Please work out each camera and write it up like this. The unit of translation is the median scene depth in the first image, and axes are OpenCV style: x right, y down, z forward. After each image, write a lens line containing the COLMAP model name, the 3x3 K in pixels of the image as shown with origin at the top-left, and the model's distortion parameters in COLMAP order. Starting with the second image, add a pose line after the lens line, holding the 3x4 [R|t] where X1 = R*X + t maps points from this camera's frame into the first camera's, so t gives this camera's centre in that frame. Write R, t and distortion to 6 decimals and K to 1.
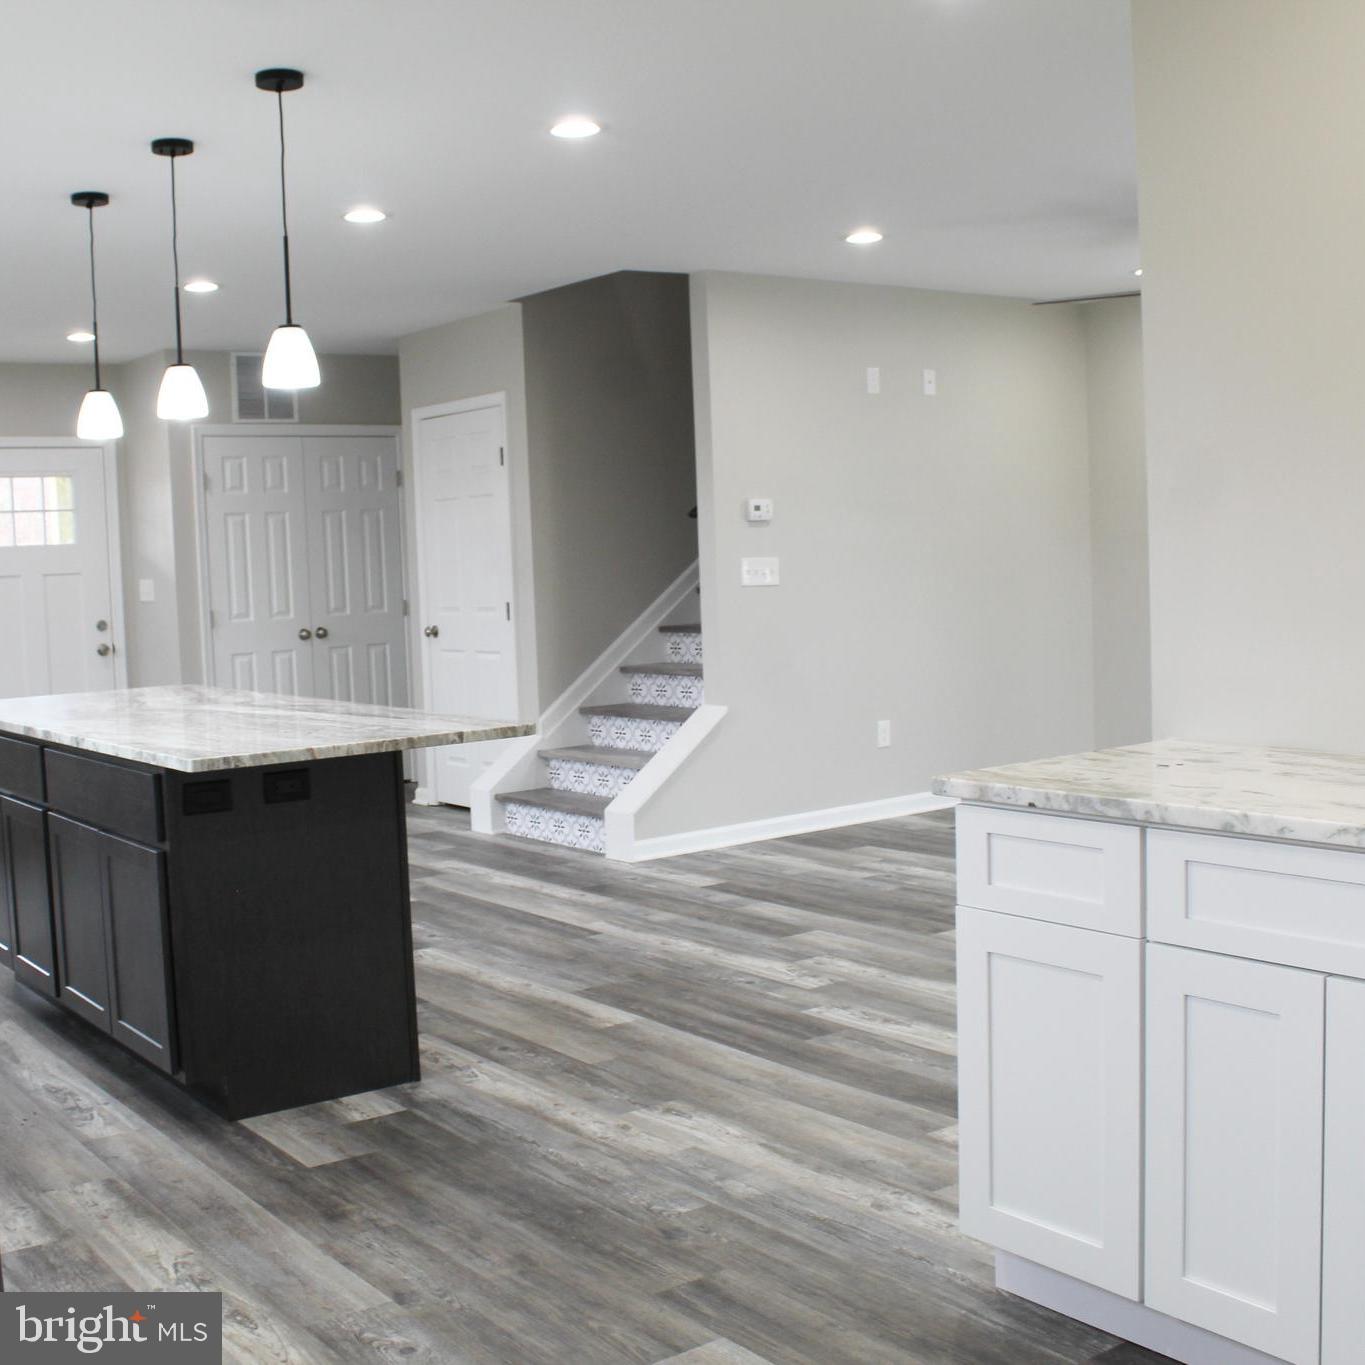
lens RADIAL K [[1718.1, 0, 597.6], [0, 1718.1, 673.9], [0, 0, 1]] dist [-0.137775, 0.000000]
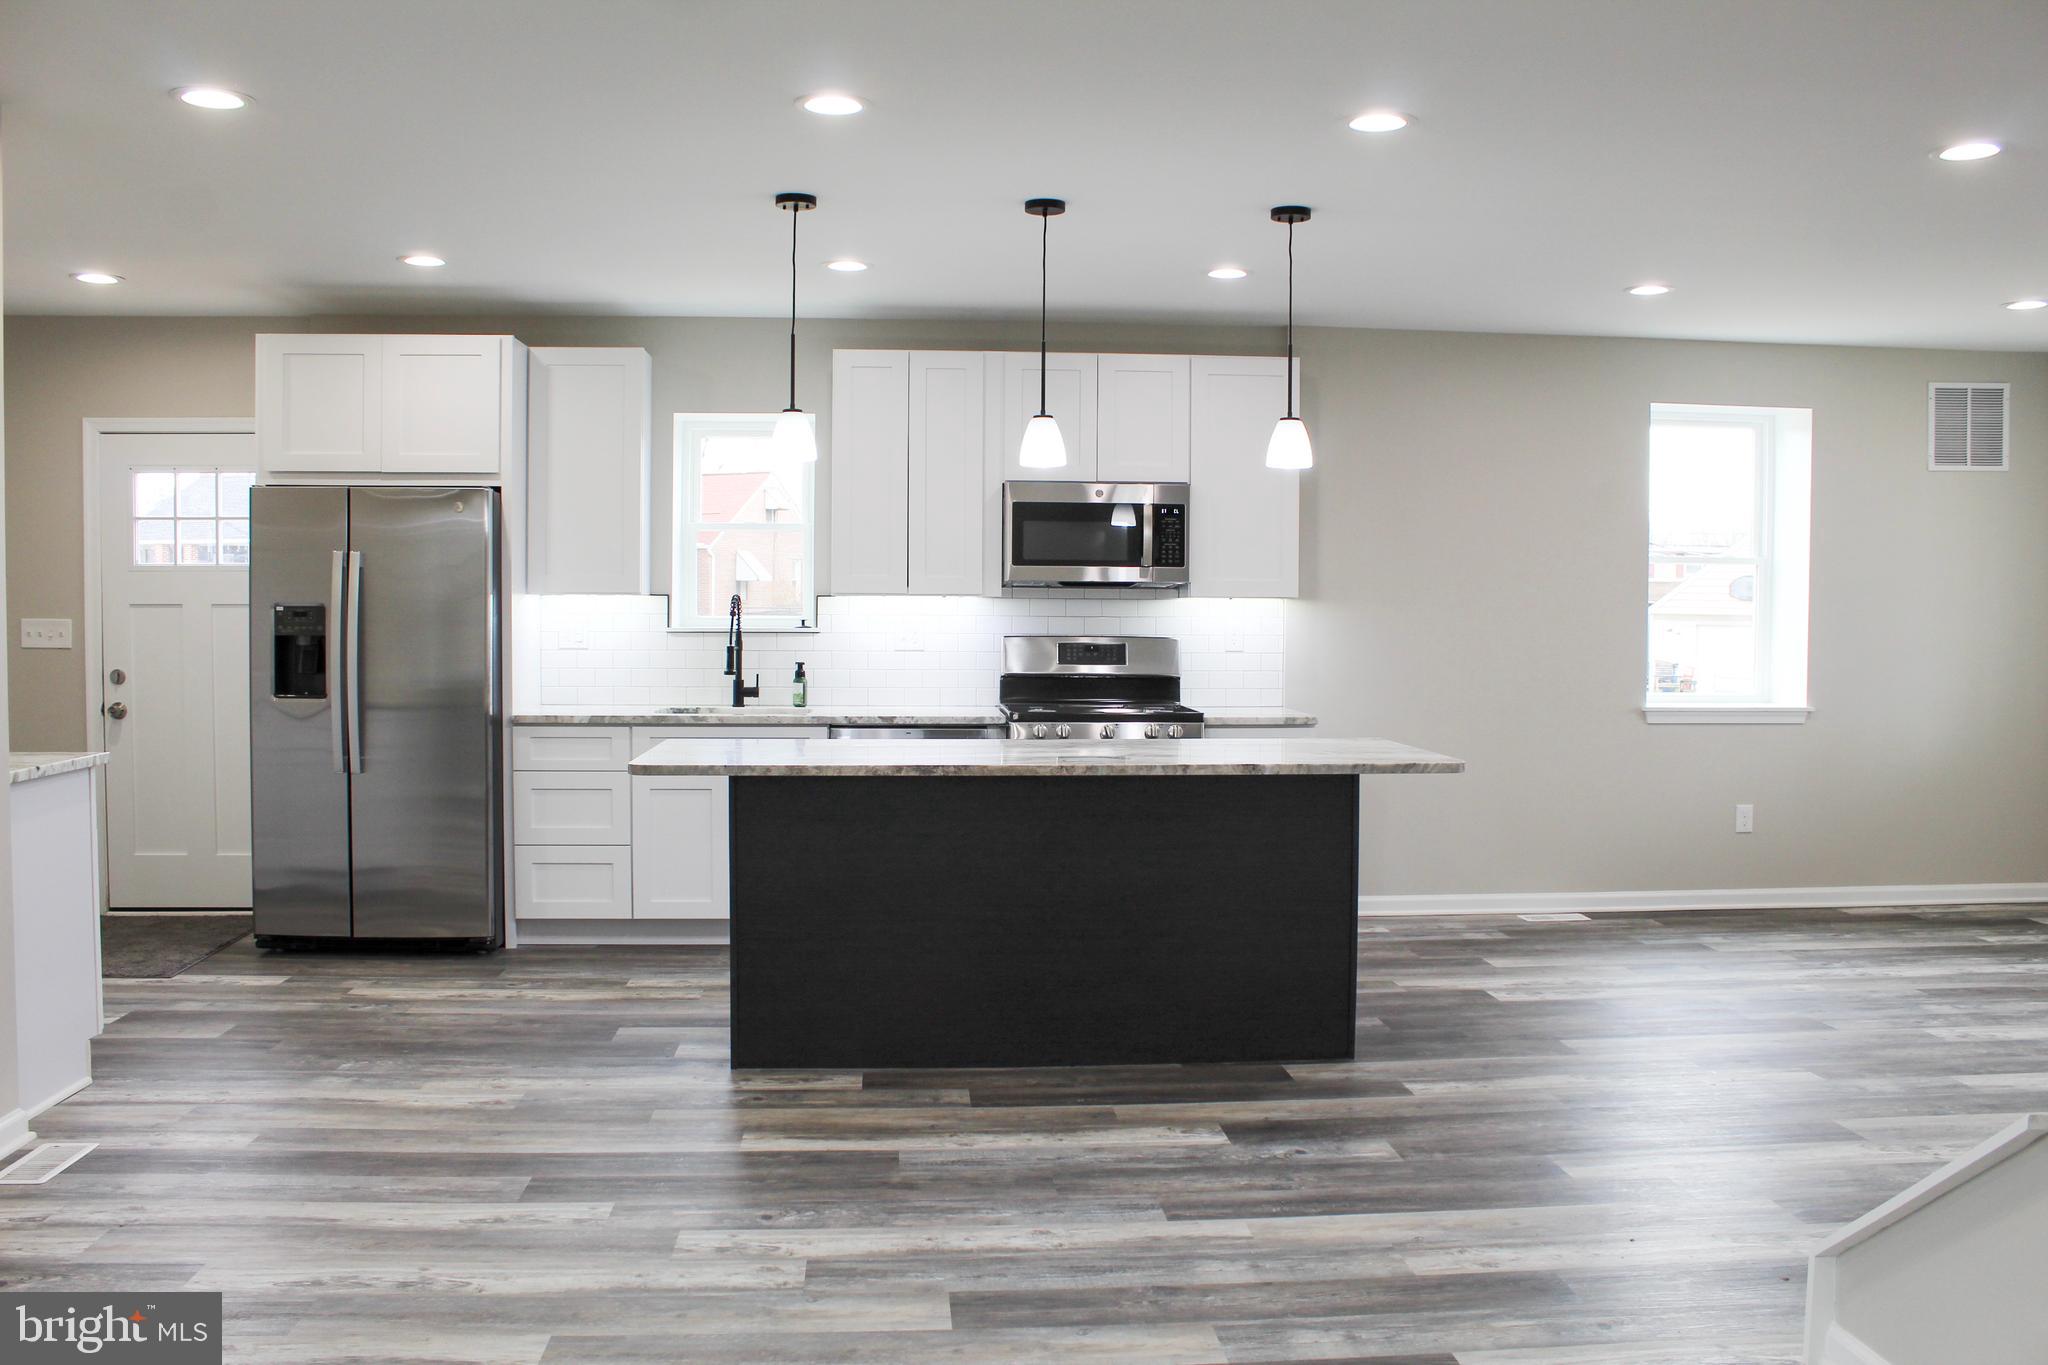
lens RADIAL K [[1734.2, 0, 1023.2], [0, 1734.2, 673.7], [0, 0, 1]] dist [-0.158781, 0.132809]
pose [[-0.505569, 0.072184, -0.859761, 0.645846], [-0.044778, 0.992956, 0.109698, -0.133520], [0.861623, 0.093959, -0.498776, 1.449581]]
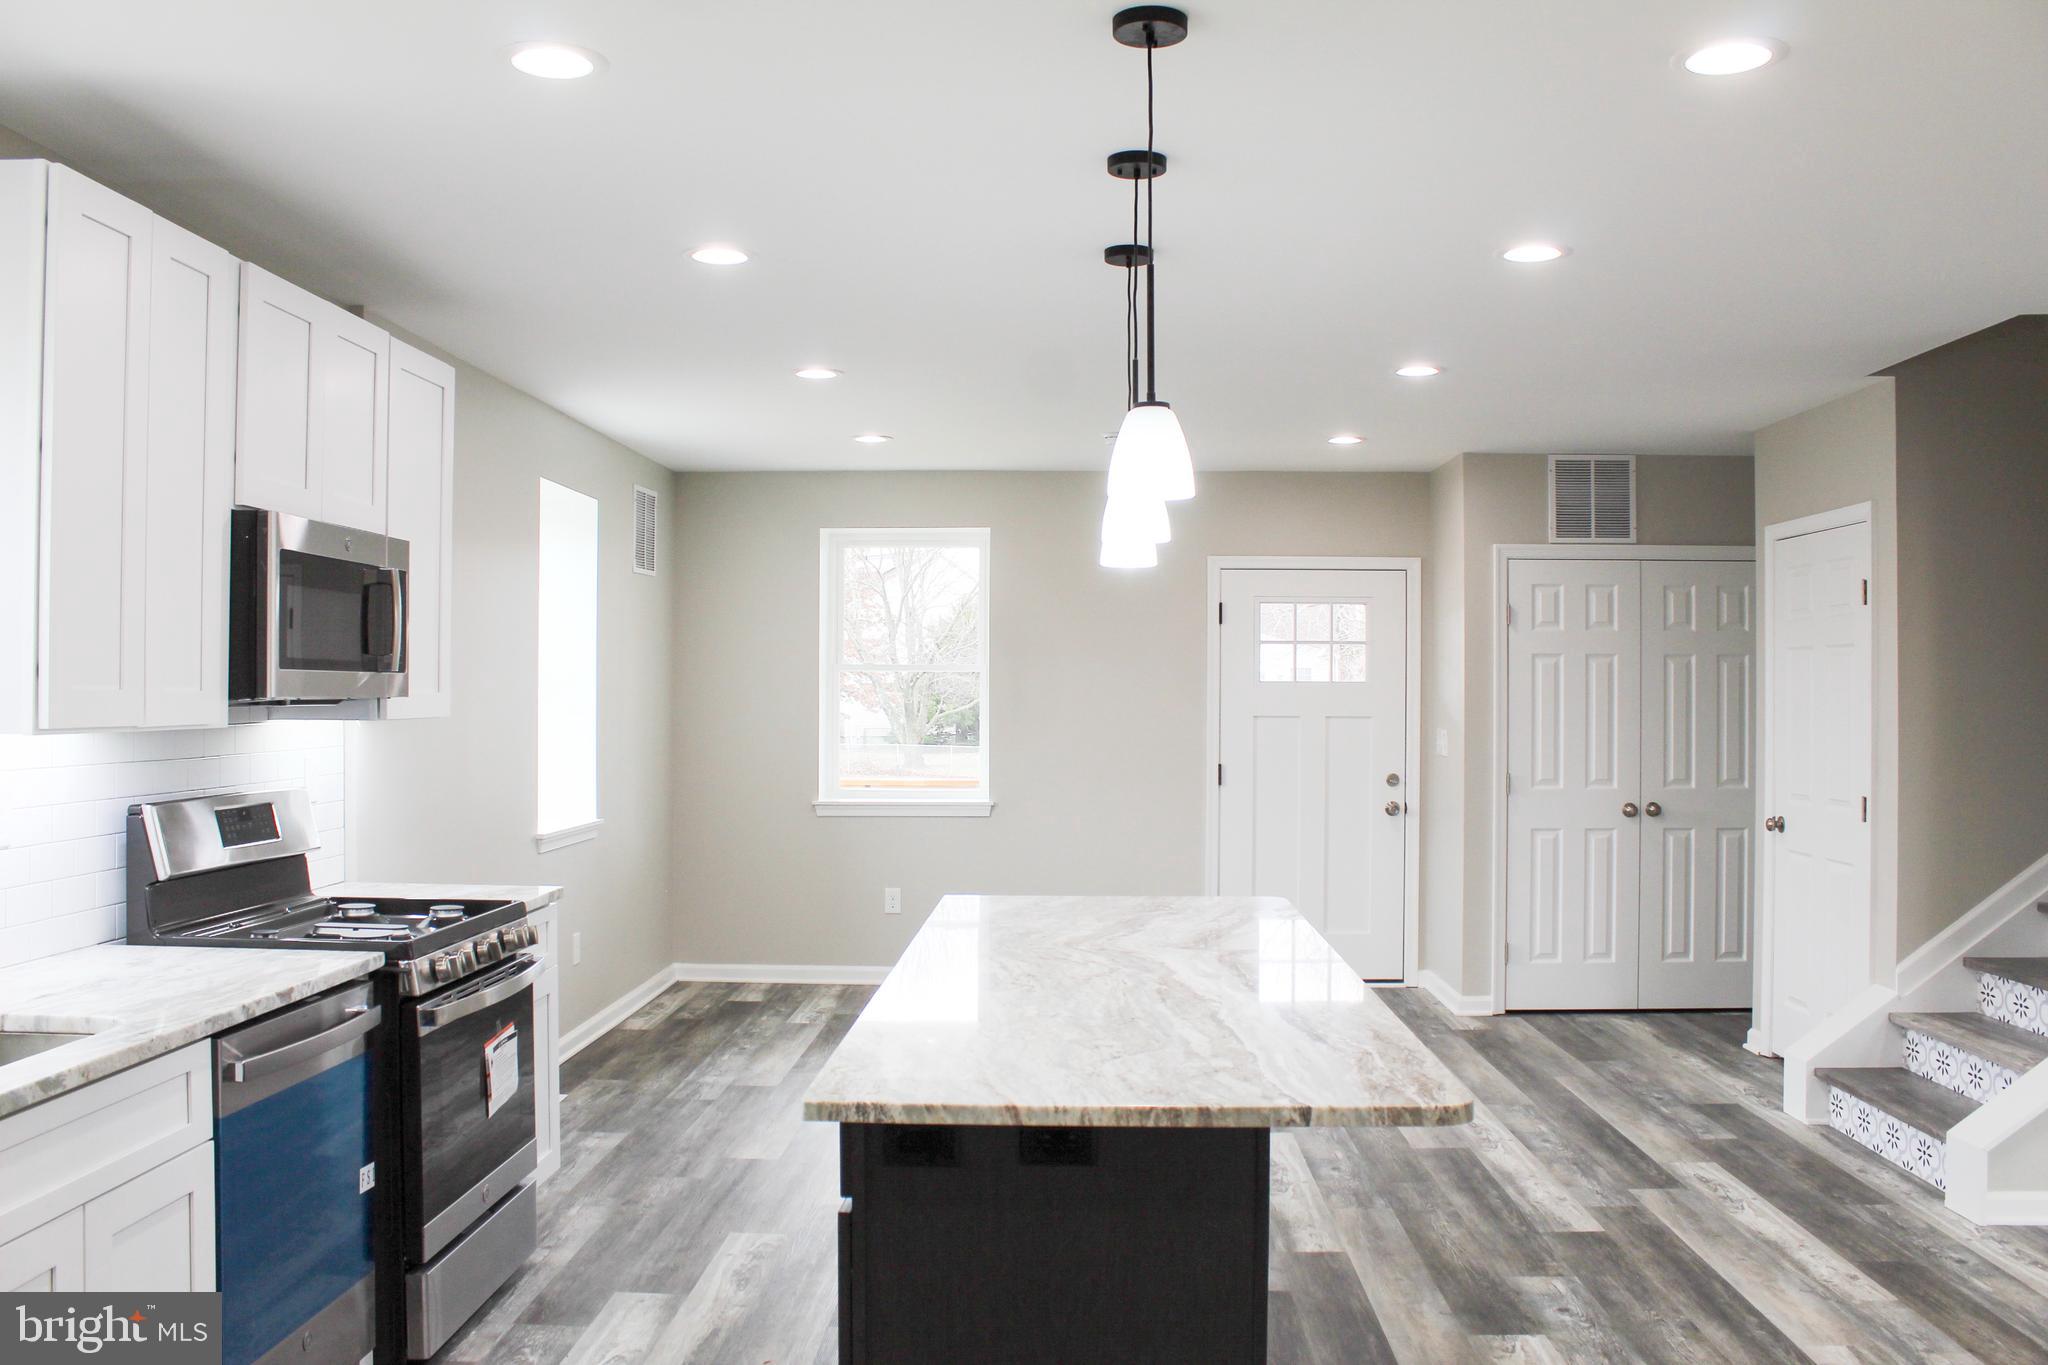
lens RADIAL K [[1734.2, 0, 1014.7], [0, 1734.2, 675.0], [0, 0, 1]] dist [-0.158781, 0.132809]
pose [[0.796043, 0.038040, -0.604043, 0.141581], [-0.077328, 0.996236, -0.039169, -0.062113], [0.600280, 0.077890, 0.795988, 0.383866]]
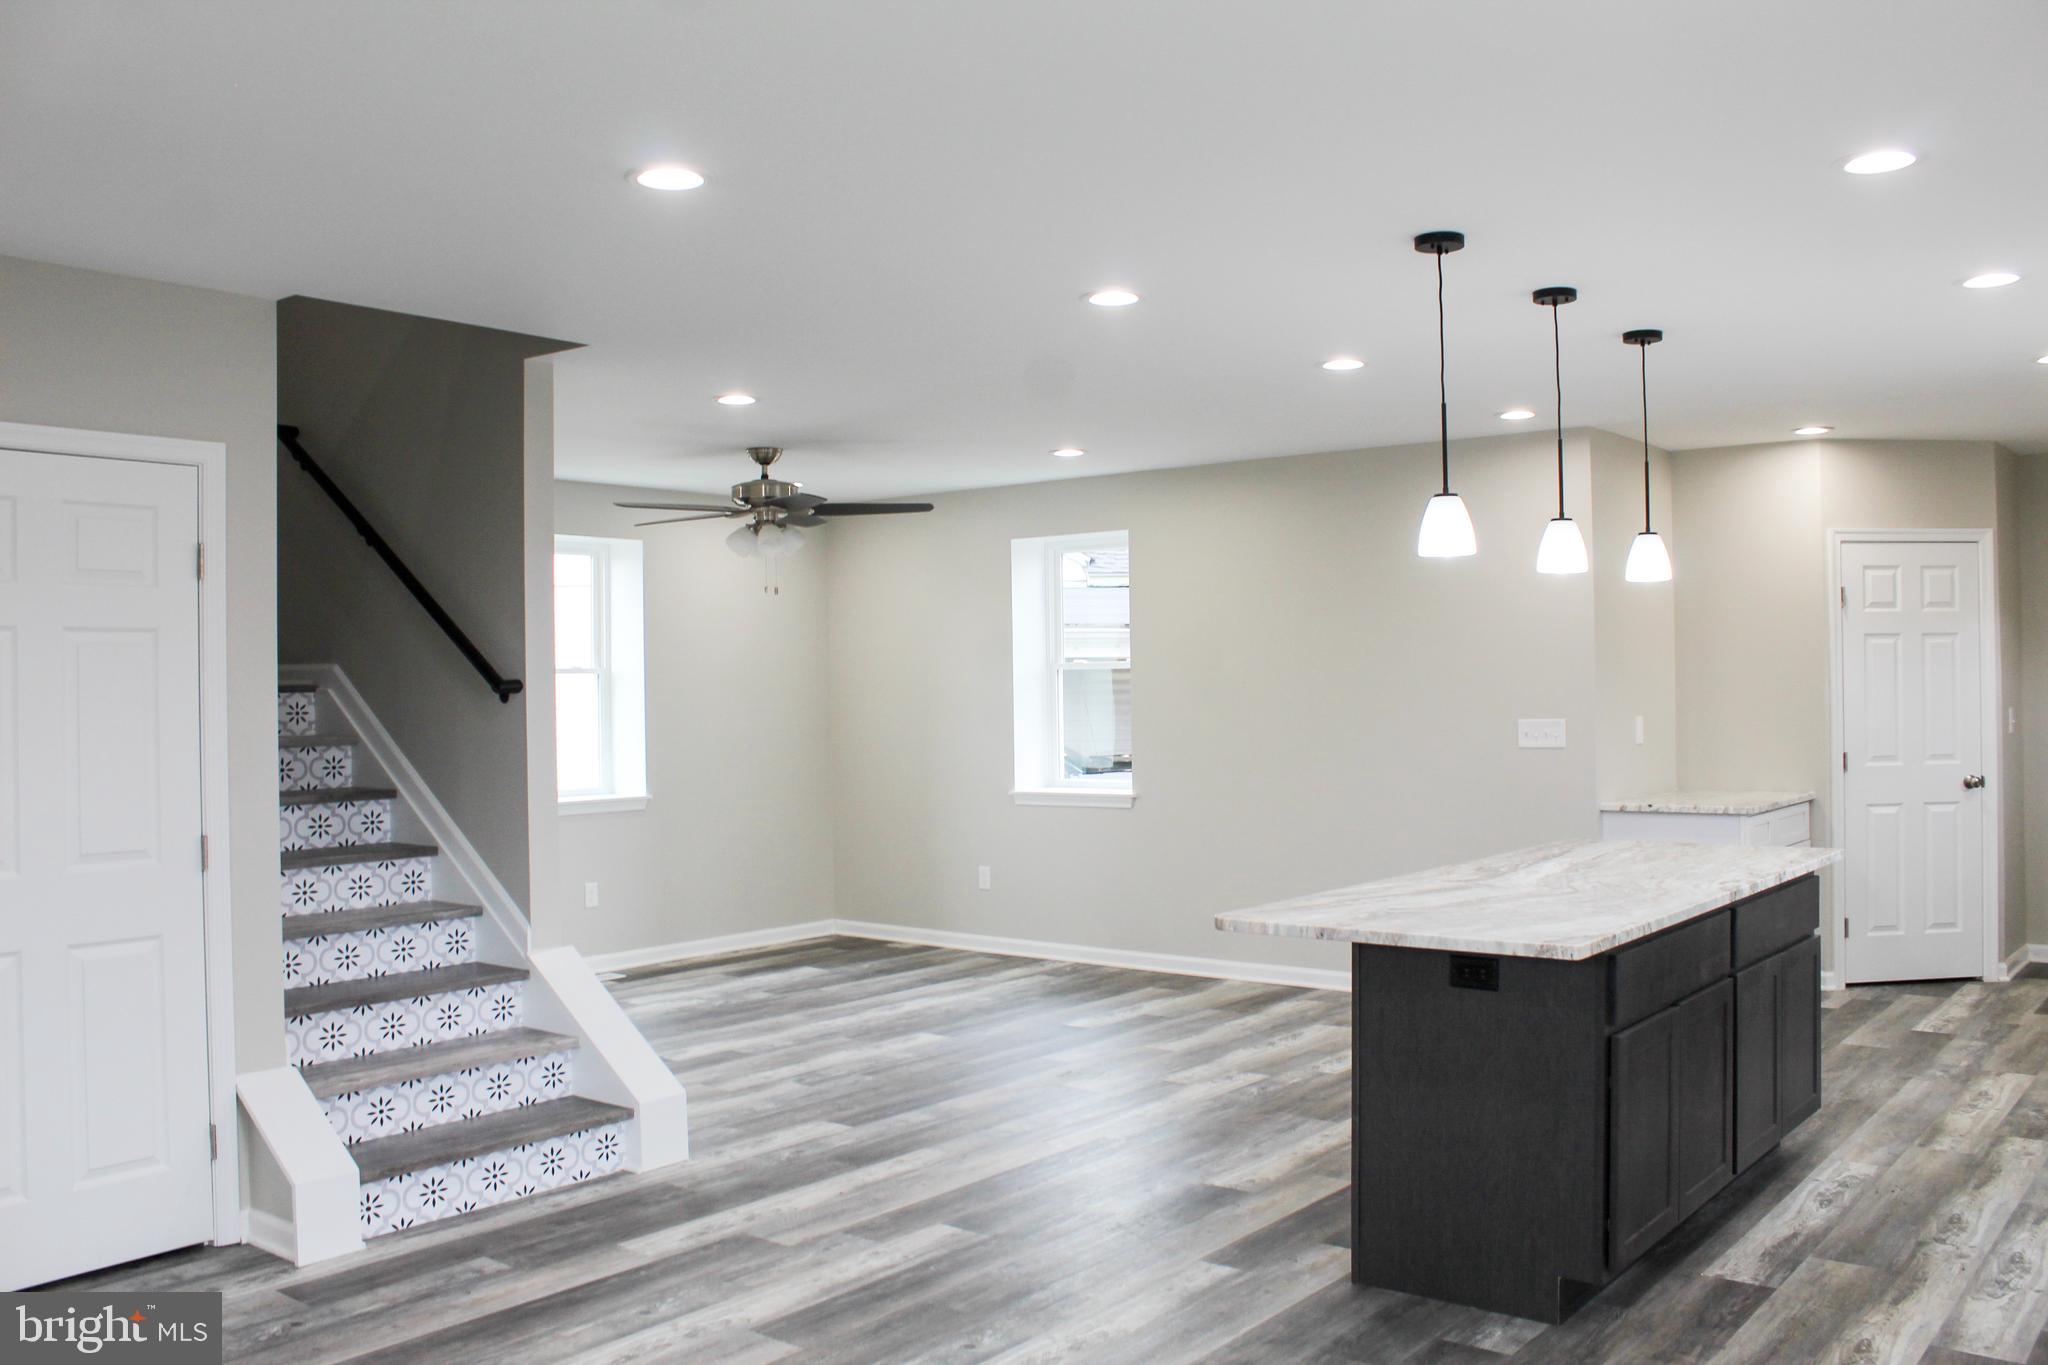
lens RADIAL K [[1734.2, 0, 1017.6], [0, 1734.2, 670.5], [0, 0, 1]] dist [-0.158781, 0.132809]
pose [[-0.280159, 0.052632, 0.958510, -1.031110], [0.091402, 0.995422, -0.027944, -0.091169], [-0.955592, 0.079781, -0.283687, 1.495513]]
